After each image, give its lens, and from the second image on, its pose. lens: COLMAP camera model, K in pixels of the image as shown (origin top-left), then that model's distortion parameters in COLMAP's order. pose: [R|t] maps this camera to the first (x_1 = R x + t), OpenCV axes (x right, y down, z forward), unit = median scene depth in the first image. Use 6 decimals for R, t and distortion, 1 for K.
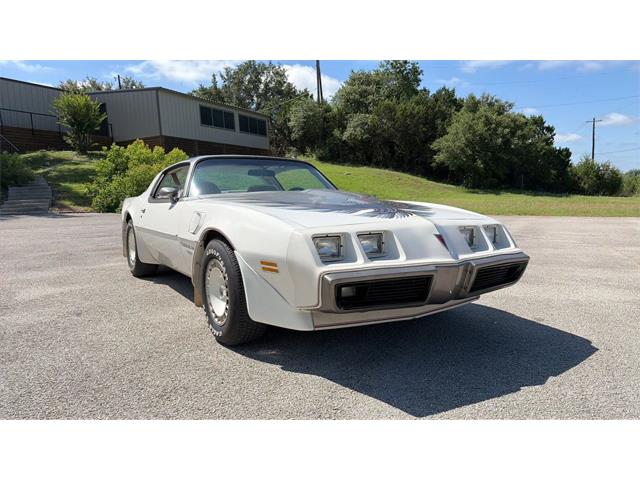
lens RADIAL K [[482.4, 0, 288.2], [0, 482.4, 239.6], [0, 0, 1]] dist [0.012877, 0.003197]
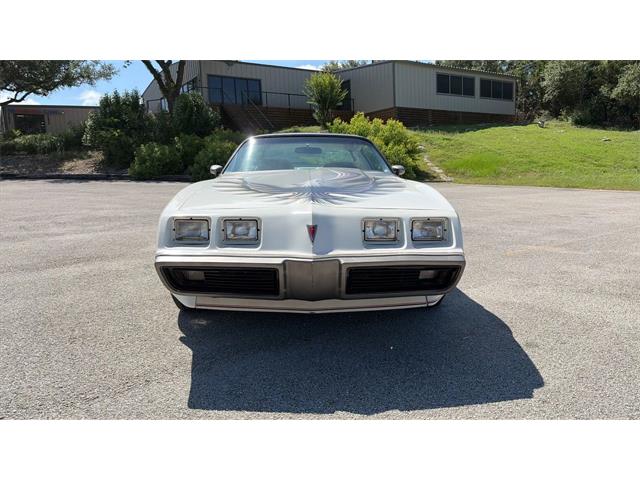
lens RADIAL K [[461.8, 0, 320.0], [0, 461.8, 240.0], [0, 0, 1]] dist [0.053567, -0.043036]
pose [[0.863374, 0.086368, -0.497118, 0.115258], [-0.049369, 0.994973, 0.087123, -0.009053], [0.502144, -0.050678, 0.863298, 0.038628]]
